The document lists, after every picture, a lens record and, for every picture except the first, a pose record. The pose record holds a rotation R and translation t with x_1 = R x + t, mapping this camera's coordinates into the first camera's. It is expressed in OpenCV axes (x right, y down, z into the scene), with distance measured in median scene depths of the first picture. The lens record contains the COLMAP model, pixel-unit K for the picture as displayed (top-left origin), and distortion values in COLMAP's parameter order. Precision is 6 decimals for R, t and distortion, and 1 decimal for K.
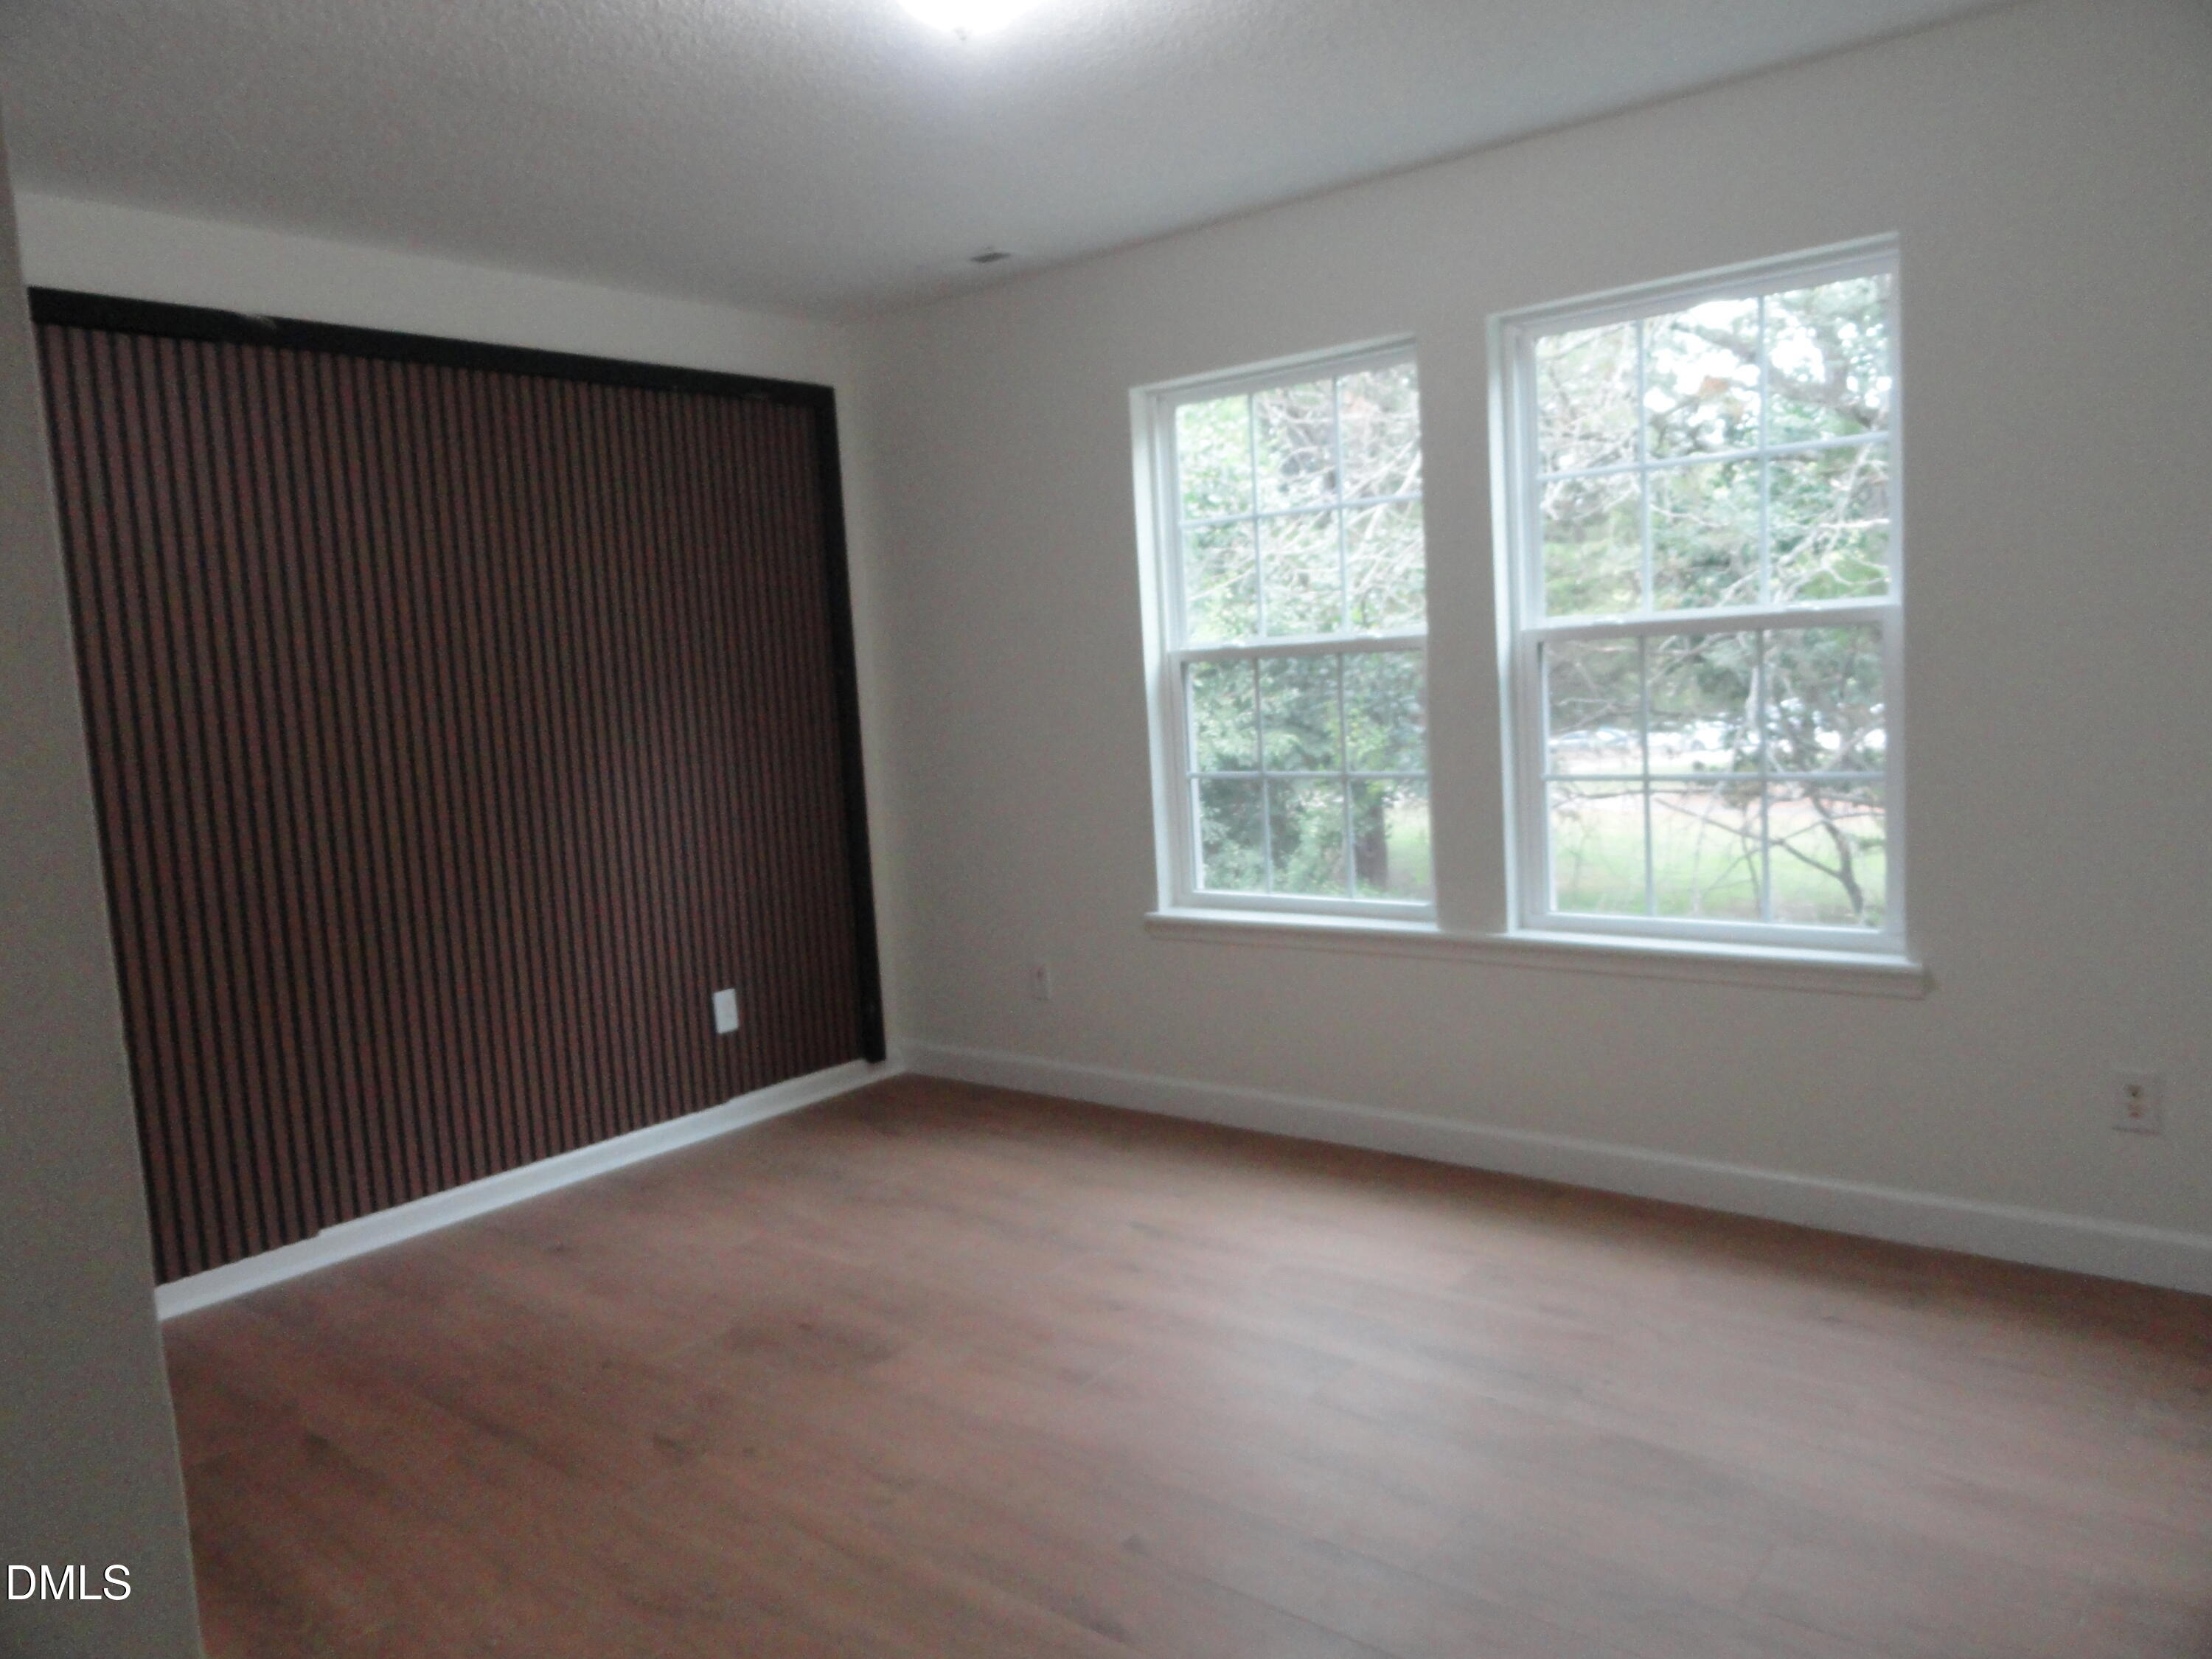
lens RADIAL K [[1535.5, 0, 1106.0], [0, 1535.5, 829.5], [0, 0, 1]] dist [-0.004177, 0.008390]
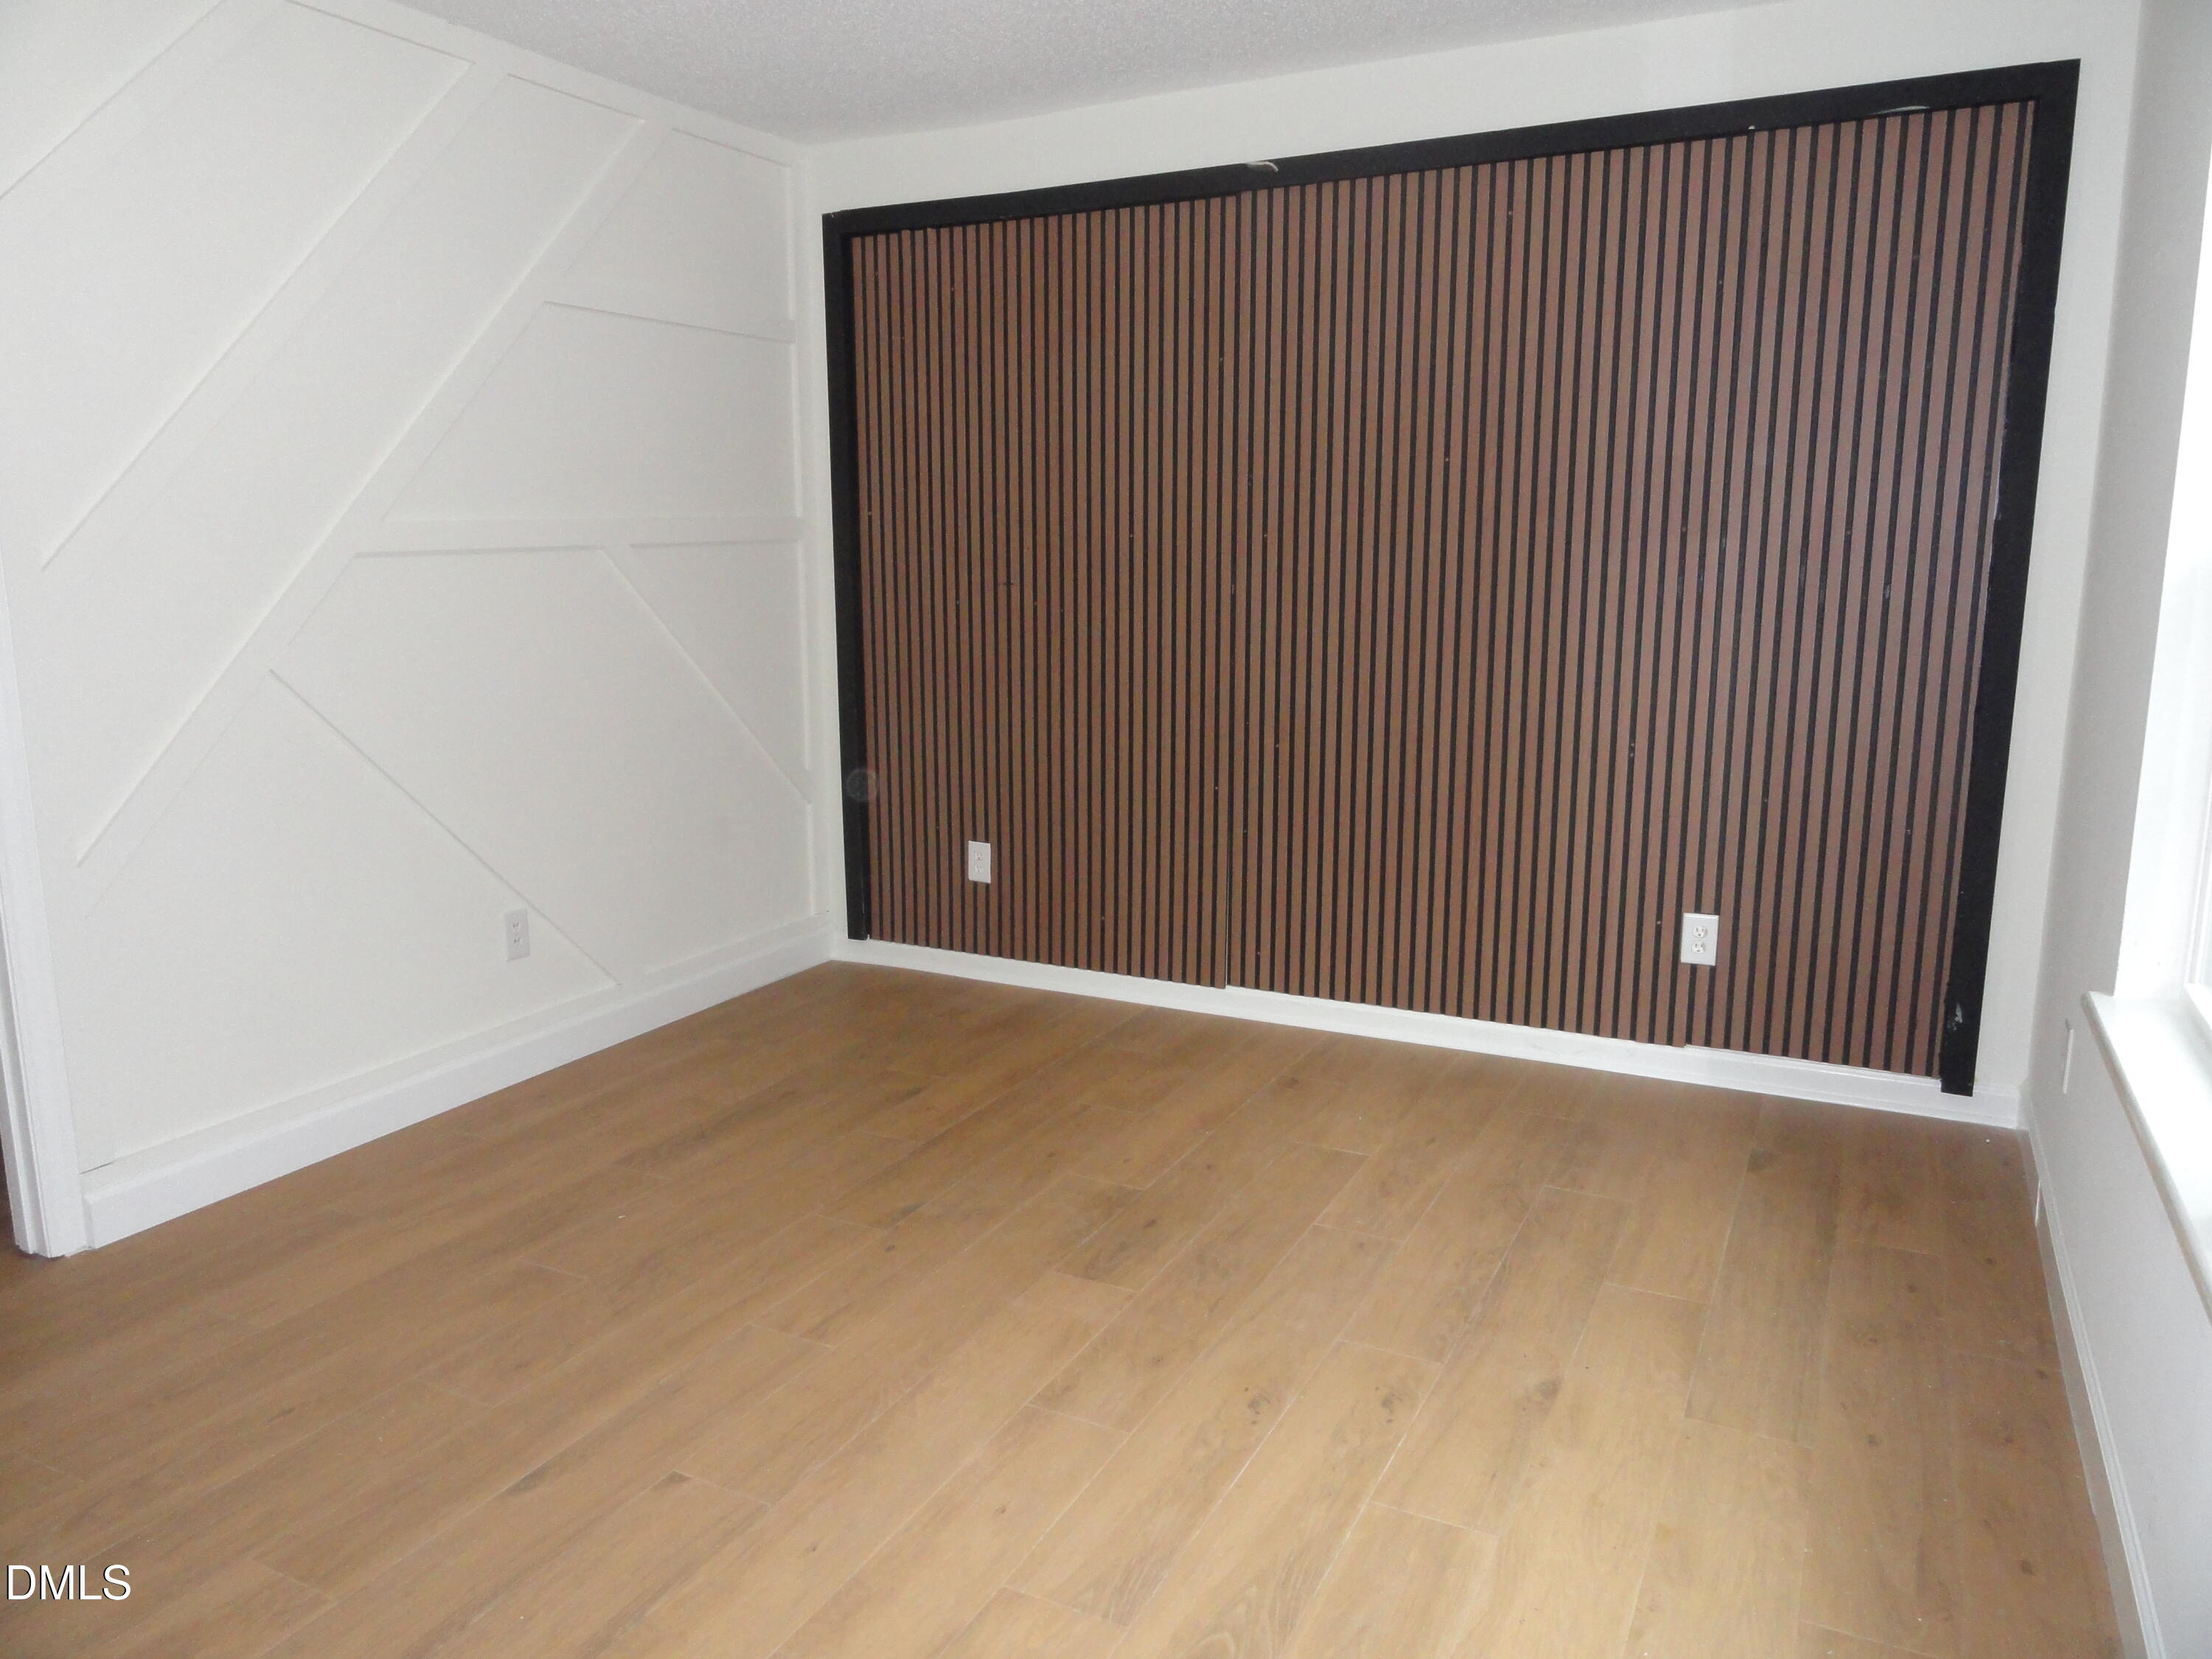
lens RADIAL K [[1535.5, 0, 1106.0], [0, 1535.5, 829.5], [0, 0, 1]] dist [-0.004177, 0.008390]
pose [[0.196655, 0.239468, -0.950780, 0.655259], [-0.106410, 0.969200, 0.222098, -0.123092], [0.974681, 0.057496, 0.216080, 0.763972]]
